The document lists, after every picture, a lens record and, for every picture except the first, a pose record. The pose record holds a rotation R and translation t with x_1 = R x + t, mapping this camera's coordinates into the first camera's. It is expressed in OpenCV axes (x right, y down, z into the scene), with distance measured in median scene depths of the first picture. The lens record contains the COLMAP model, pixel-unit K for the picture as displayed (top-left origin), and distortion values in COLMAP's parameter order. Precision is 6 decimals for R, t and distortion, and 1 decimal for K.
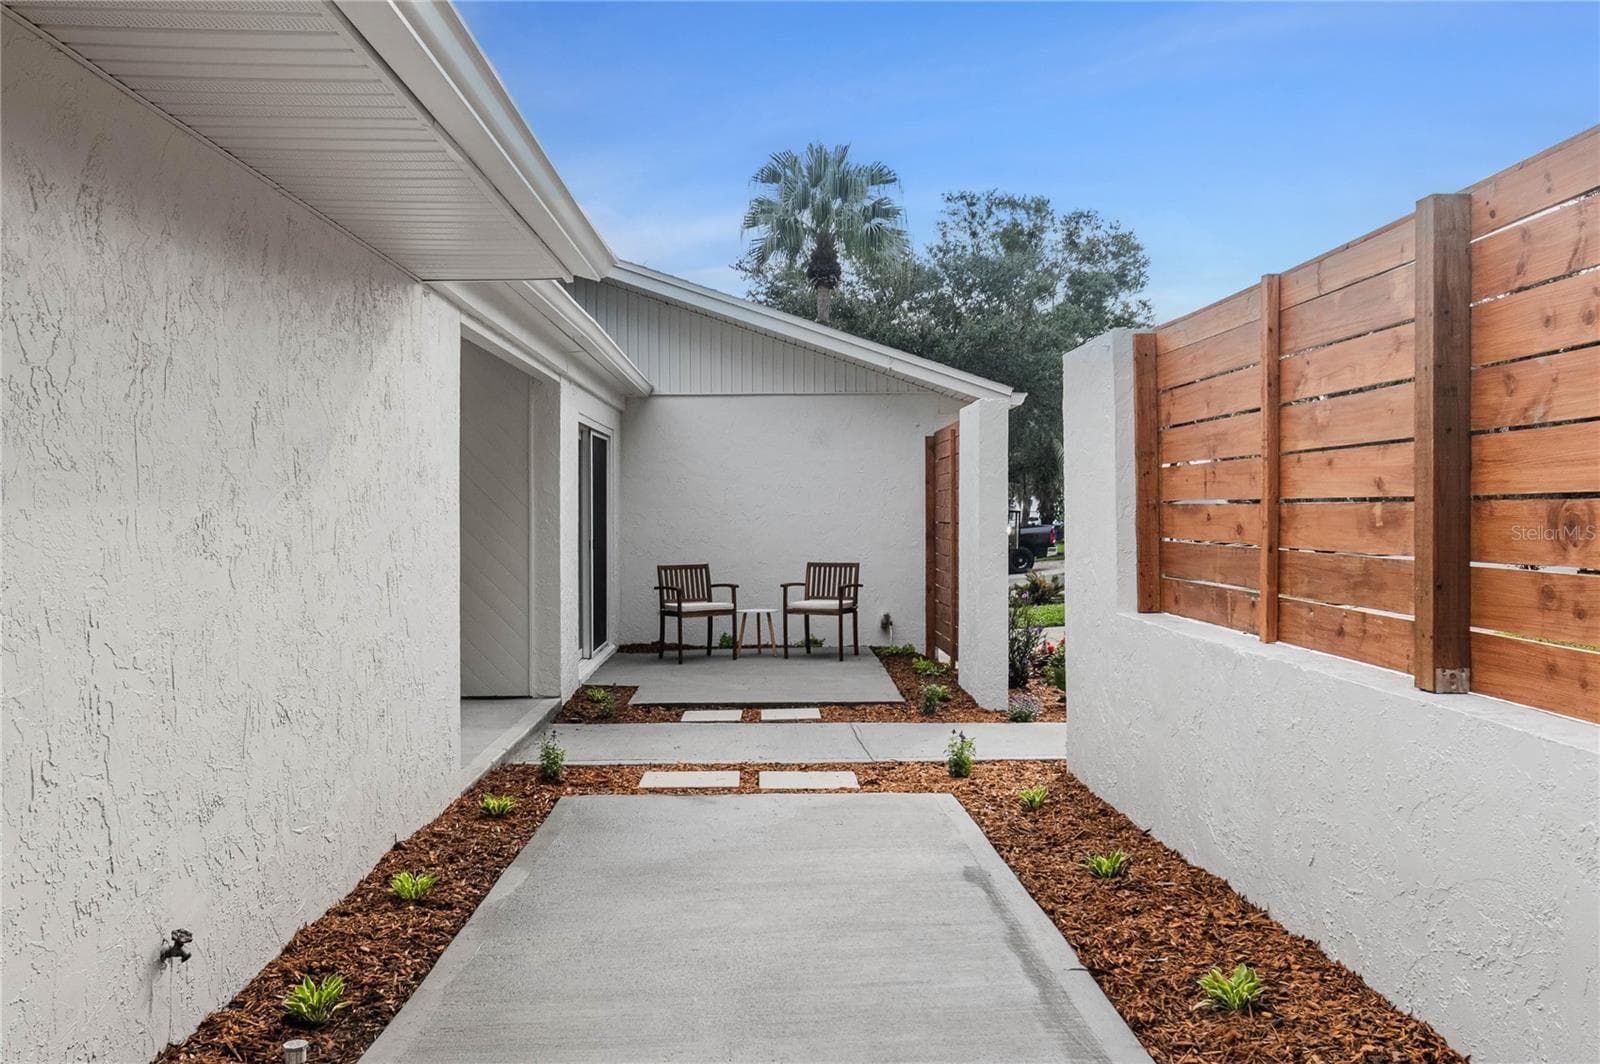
lens RADIAL K [[1343.1, 0, 805.2], [0, 1343.1, 529.4], [0, 0, 1]] dist [-0.004015, -0.006675]
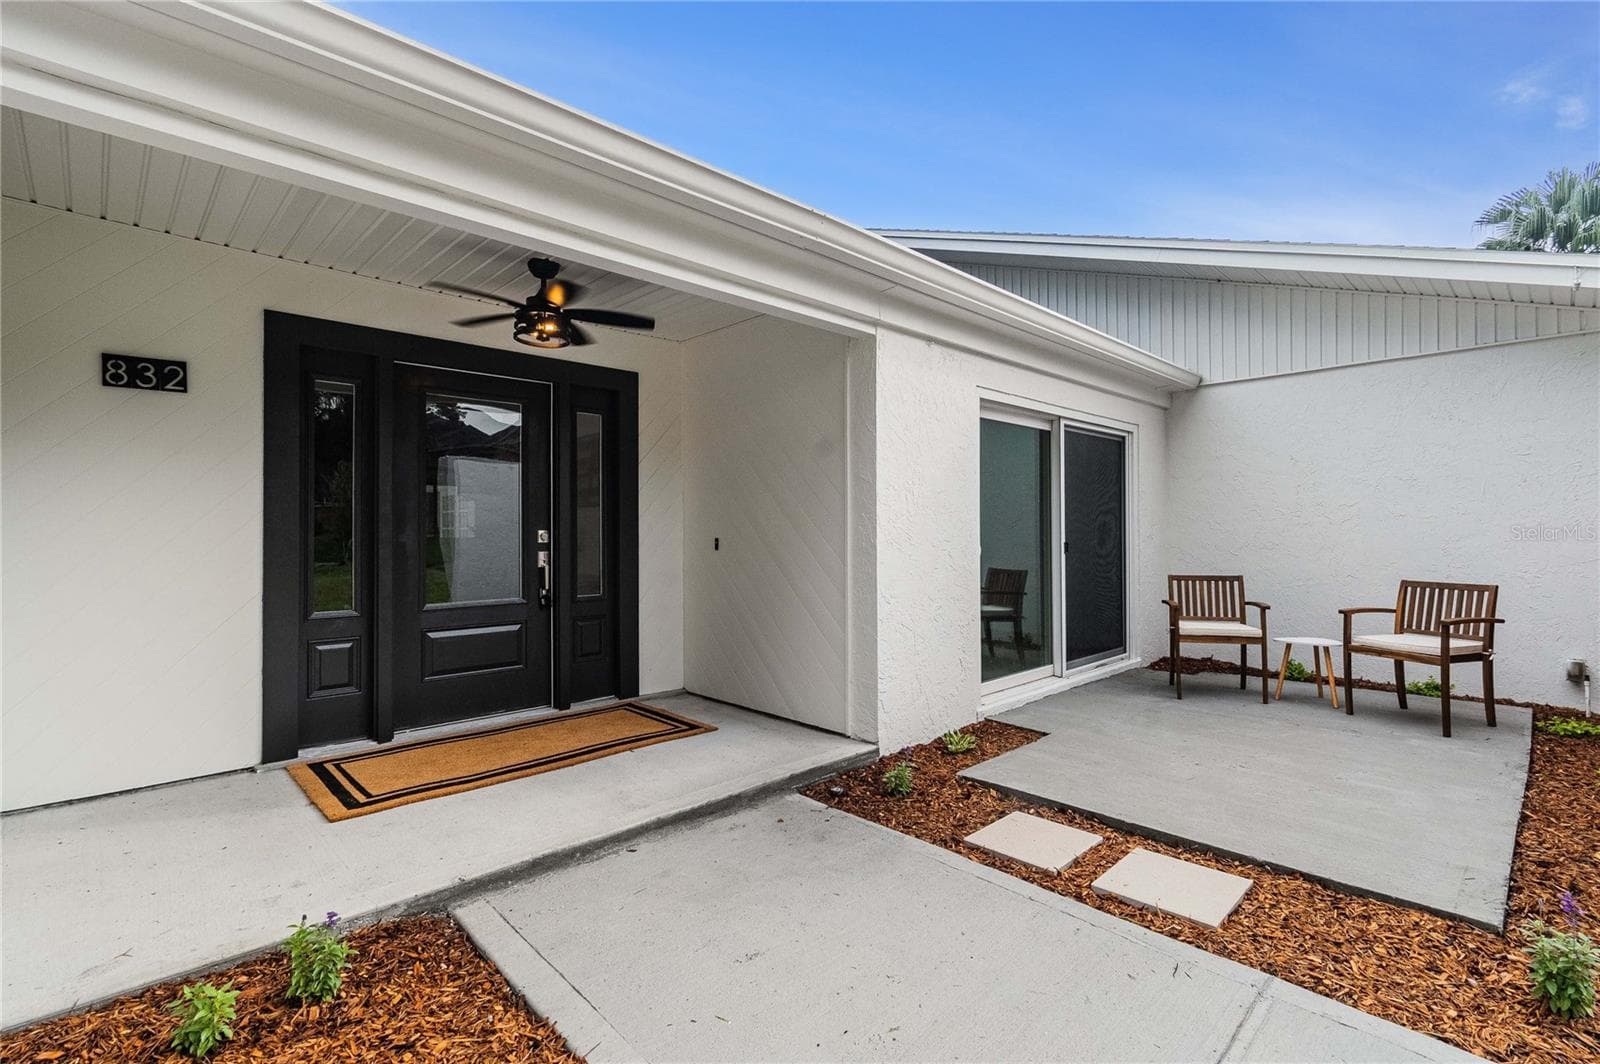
lens RADIAL K [[721.0, 0, 808.9], [0, 721.0, 529.1], [0, 0, 1]] dist [-0.000671, 0.000375]
pose [[0.675308, 0.002669, -0.737531, 0.072705], [-0.012788, 0.999885, -0.008092, 0.004500], [0.737425, 0.014896, 0.675265, 0.514582]]
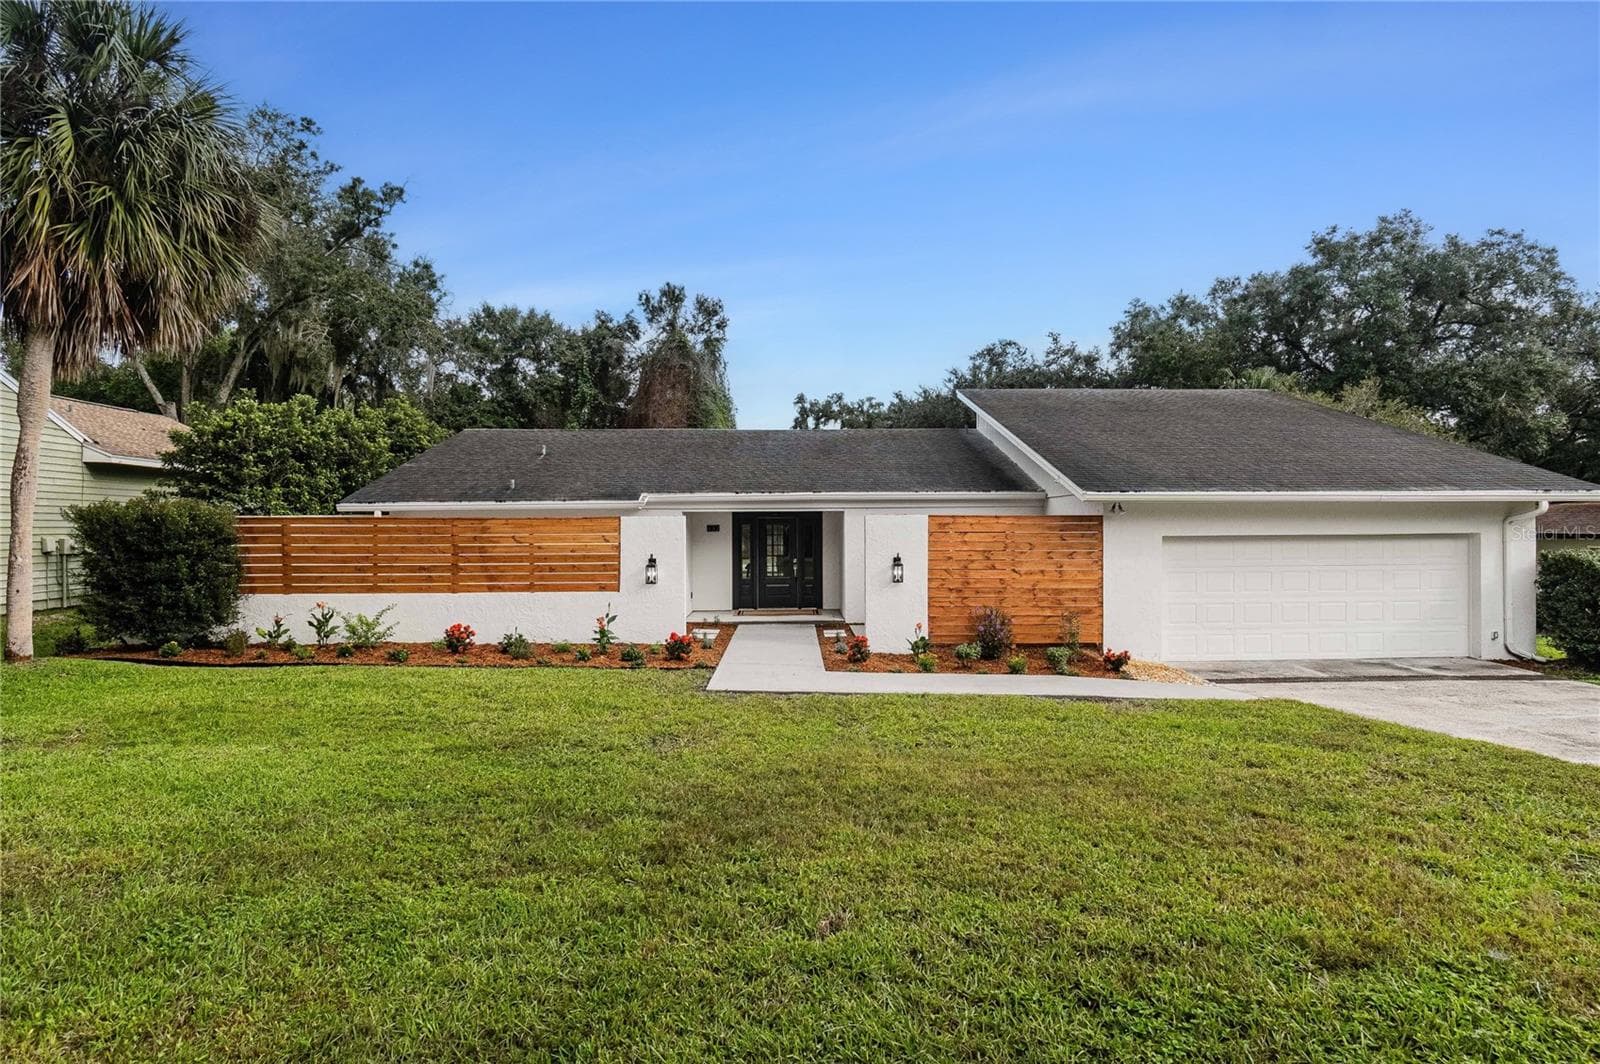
lens RADIAL K [[803.5, 0, 800.0], [0, 803.5, 532.0], [0, 0, 1]] dist [0.002617, 0.000383]
pose [[-0.023231, 0.015386, -0.999612, 1.151587], [-0.005802, 0.999863, 0.015524, -0.066723], [0.999713, 0.006161, -0.023139, 0.700591]]
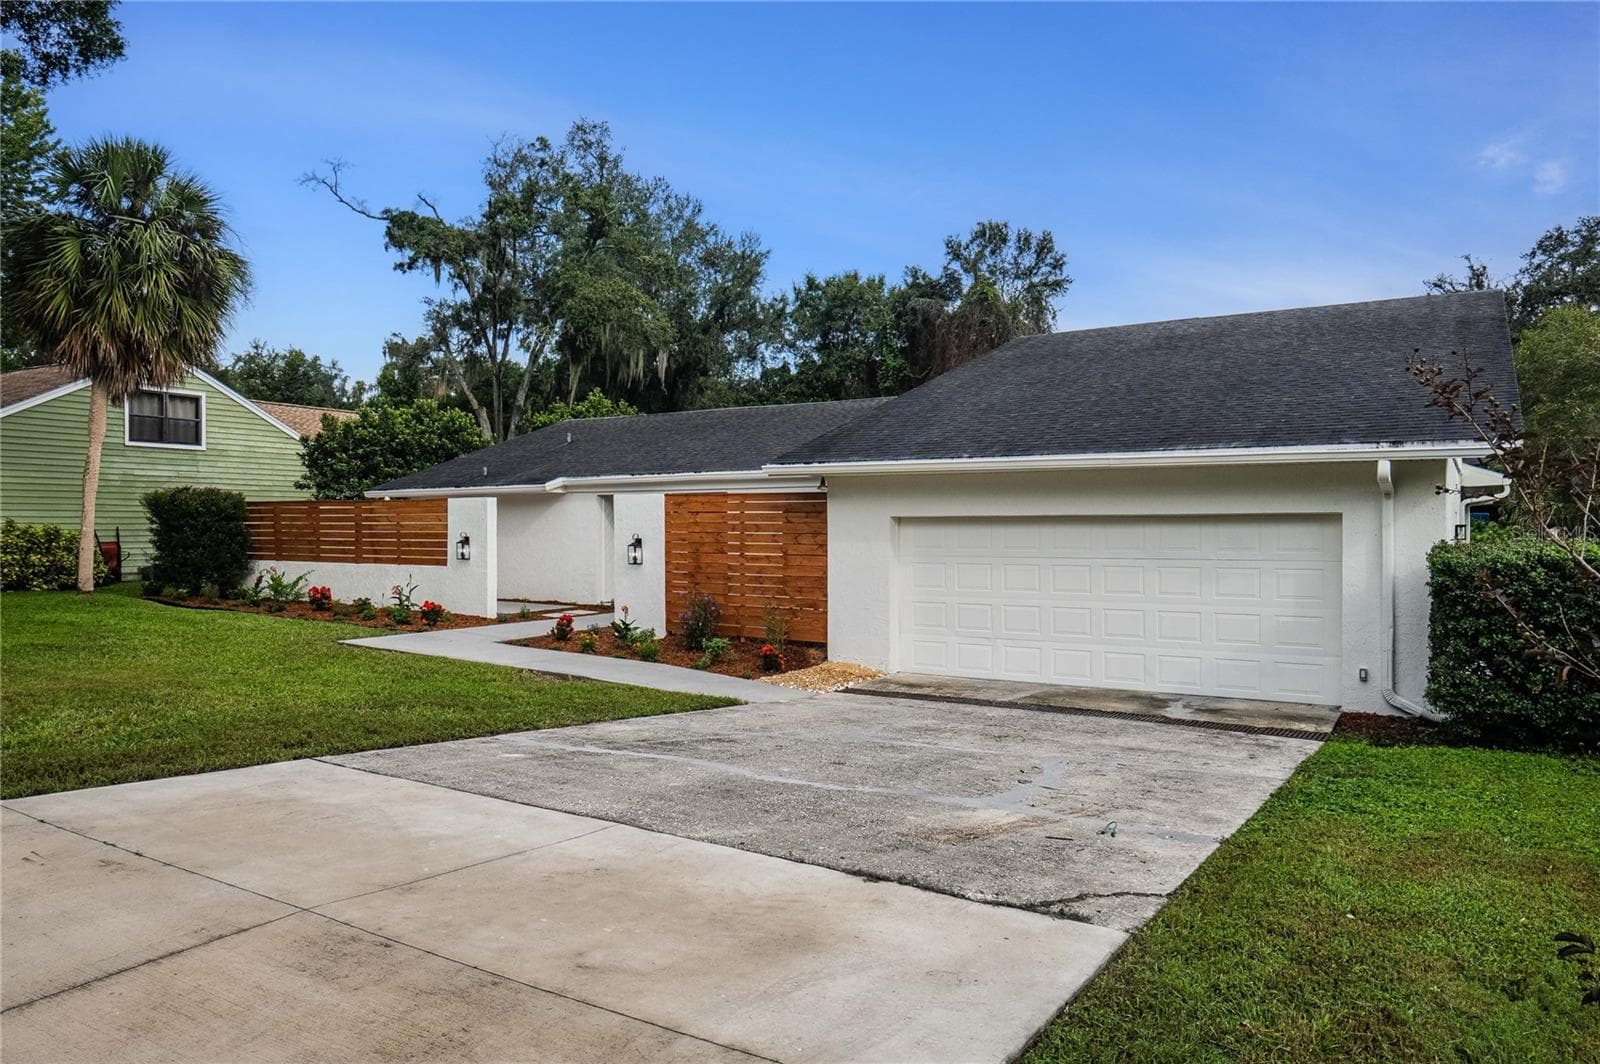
lens RADIAL K [[1030.8, 0, 800.0], [0, 1030.8, 532.0], [0, 0, 1]] dist [-0.003360, -0.019570]
pose [[-0.570023, 0.011990, -0.821541, 1.043268], [-0.005366, 0.999818, 0.018315, -0.050981], [0.821611, 0.014848, -0.569855, 1.689161]]
